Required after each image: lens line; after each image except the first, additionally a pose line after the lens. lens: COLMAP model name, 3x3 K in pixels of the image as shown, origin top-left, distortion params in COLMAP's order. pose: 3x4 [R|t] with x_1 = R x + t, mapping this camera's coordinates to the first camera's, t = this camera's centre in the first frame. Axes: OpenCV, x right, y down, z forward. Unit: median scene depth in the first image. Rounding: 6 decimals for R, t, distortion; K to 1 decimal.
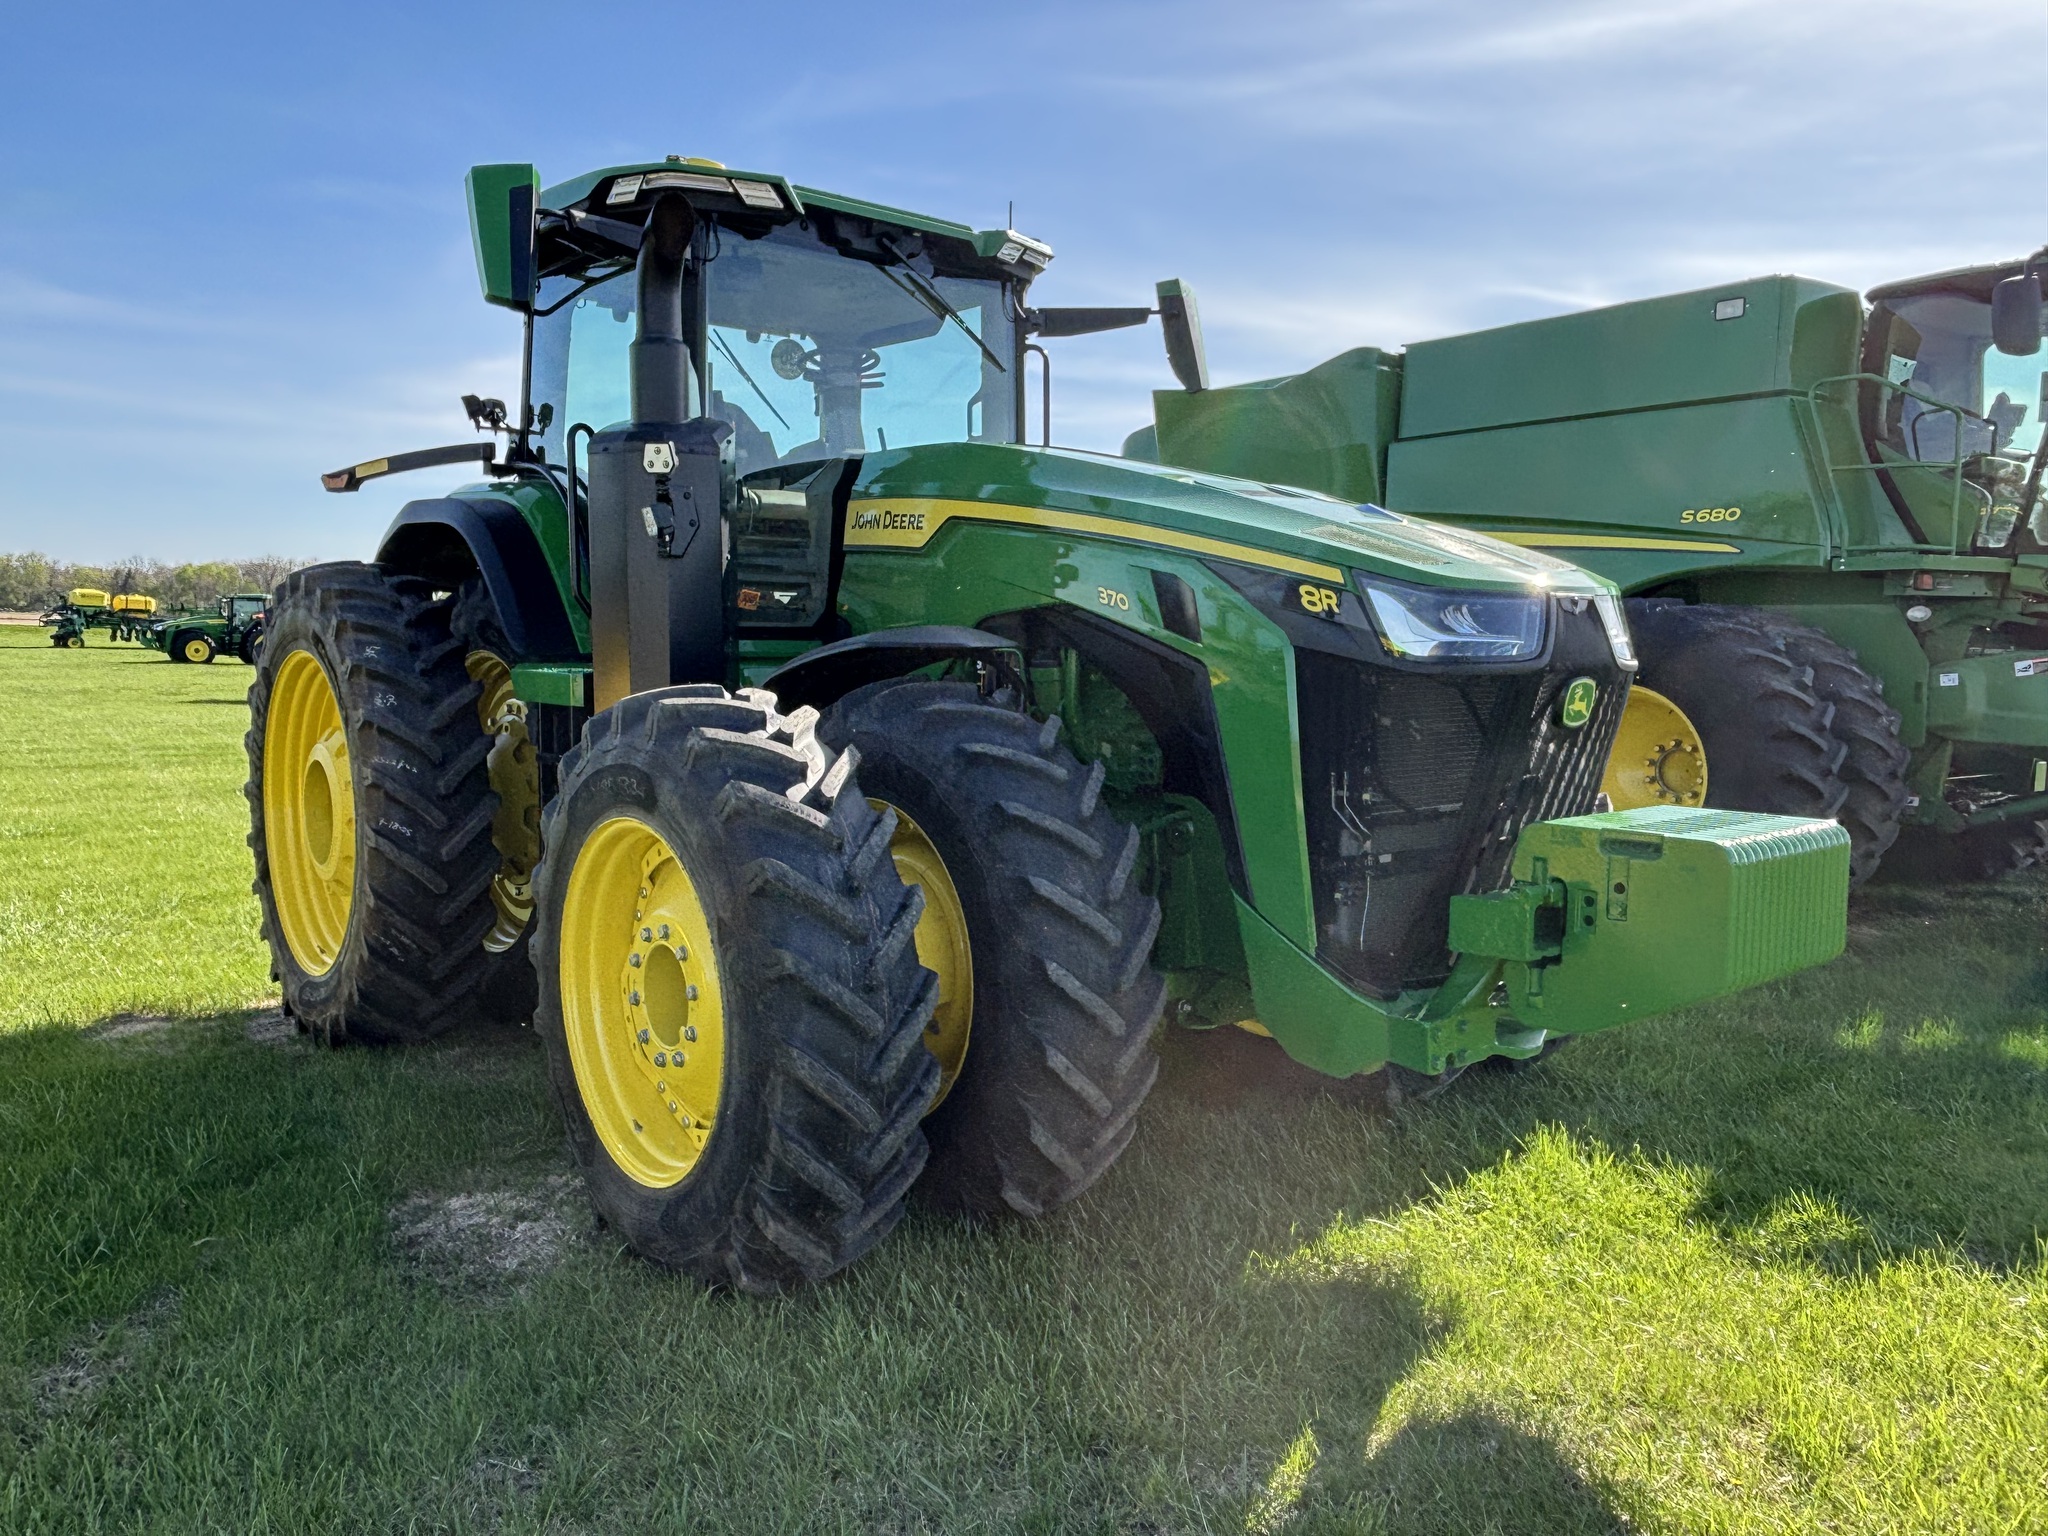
lens RADIAL K [[1511.0, 0, 995.3], [0, 1511.0, 772.7], [0, 0, 1]] dist [0.023469, -0.033788]
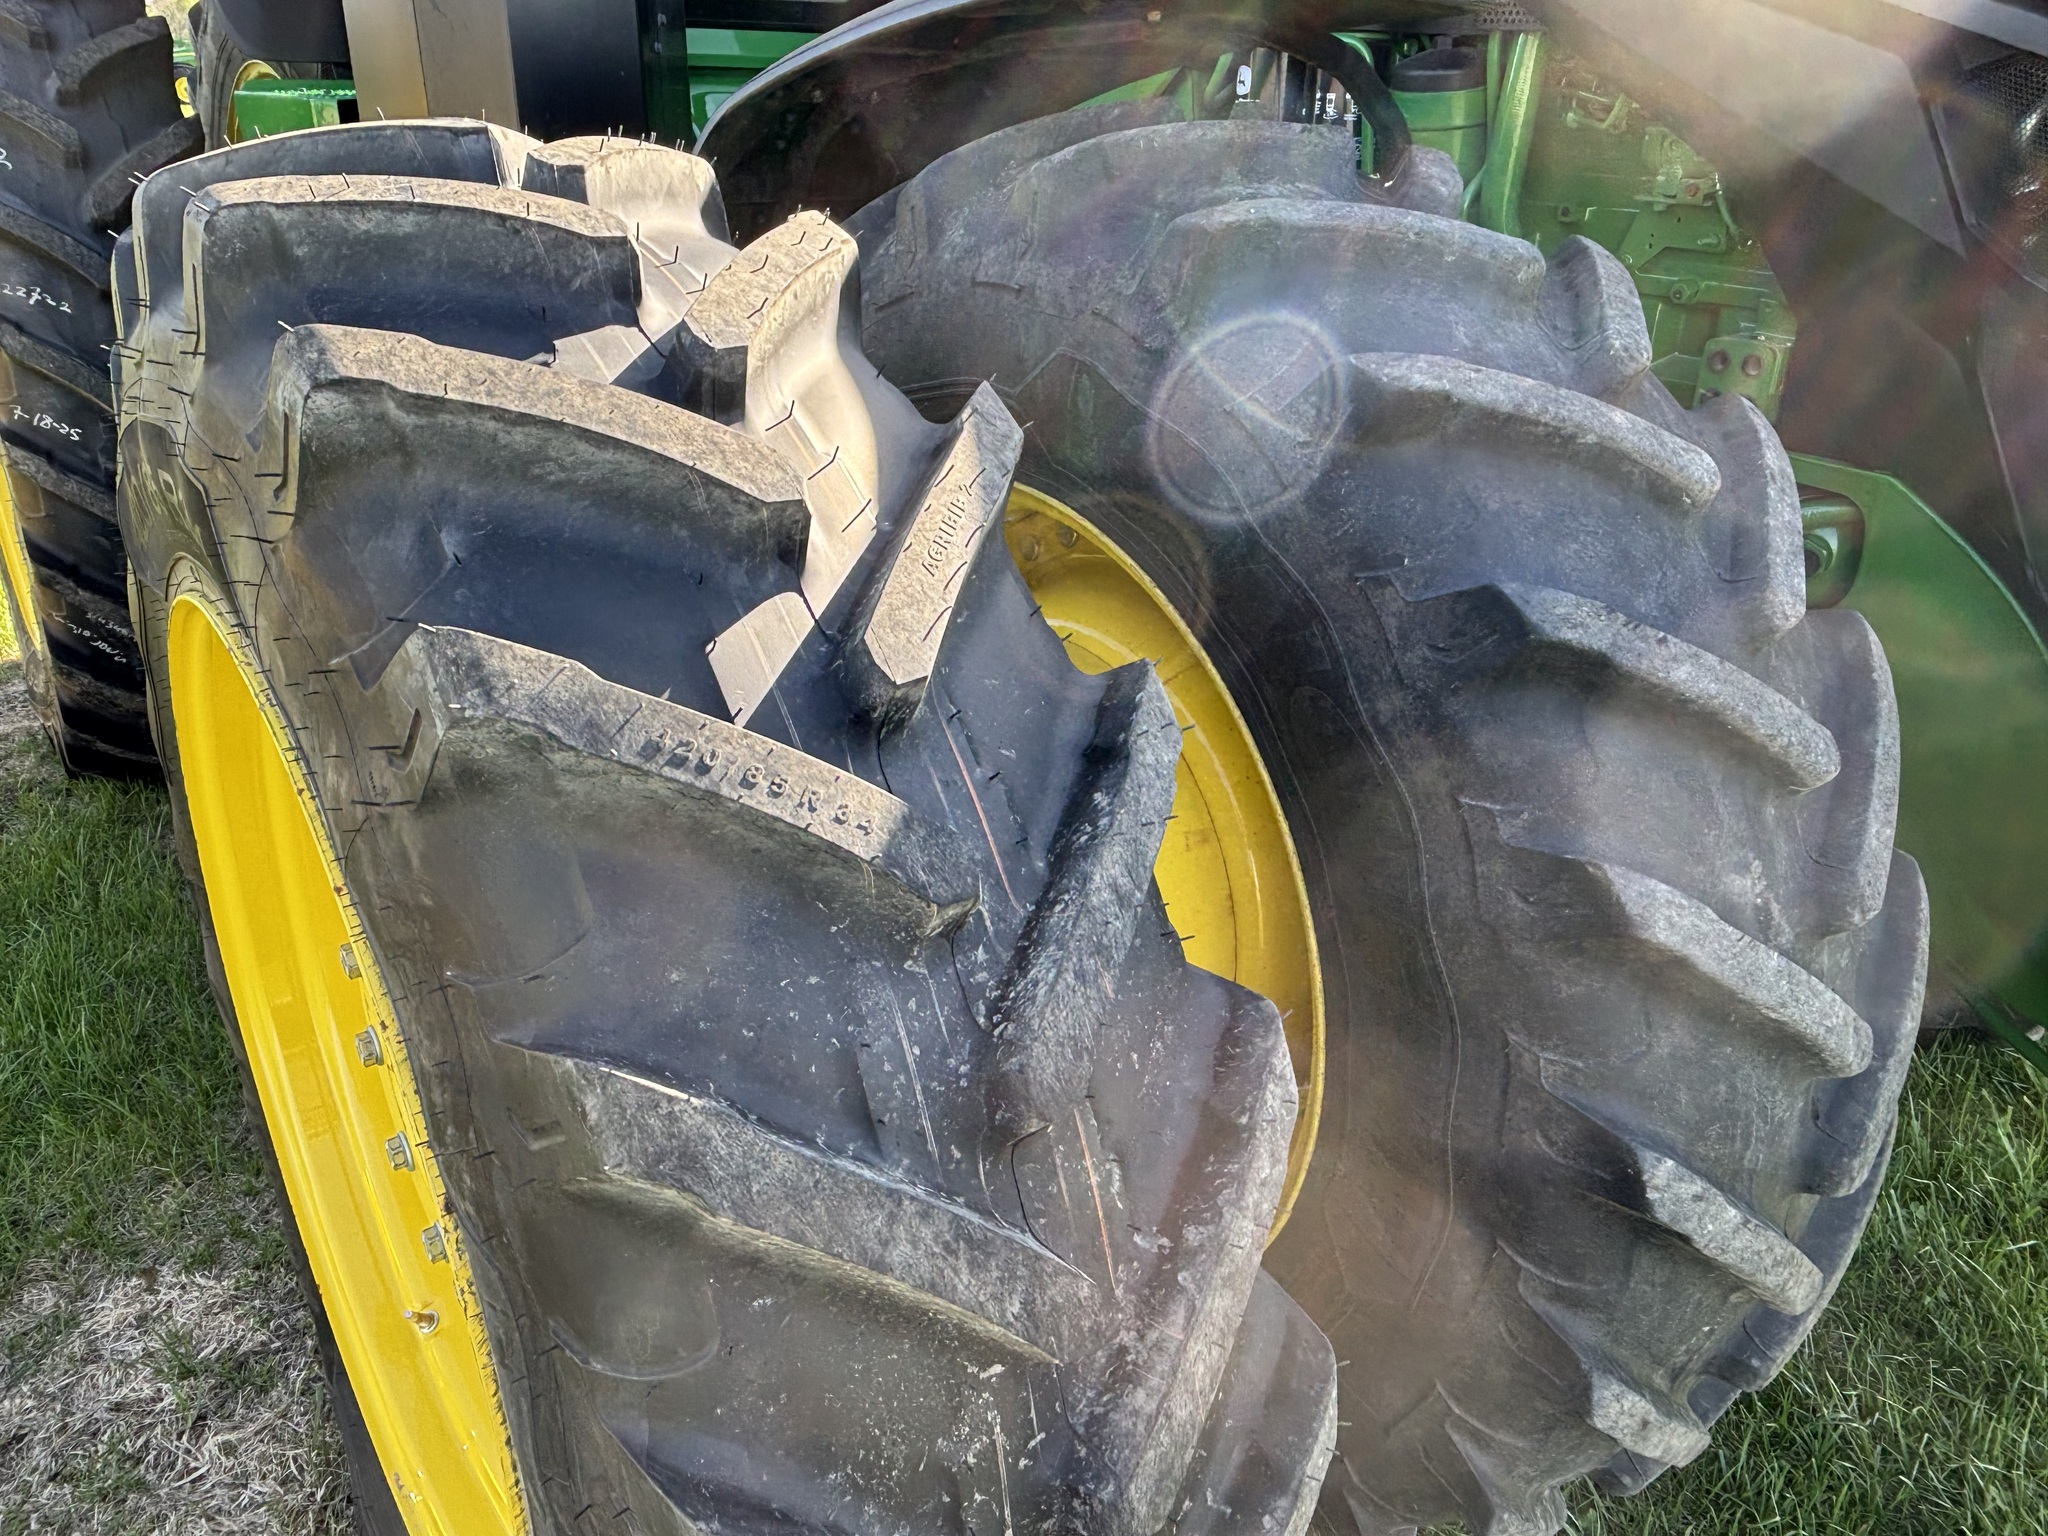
lens RADIAL K [[1511.0, 0, 995.3], [0, 1511.0, 772.7], [0, 0, 1]] dist [0.023469, -0.033788]
pose [[0.999274, 0.022620, -0.030649, -0.083709], [-0.011178, 0.943304, 0.331740, -0.040941], [0.036416, -0.331157, 0.942873, 0.737860]]
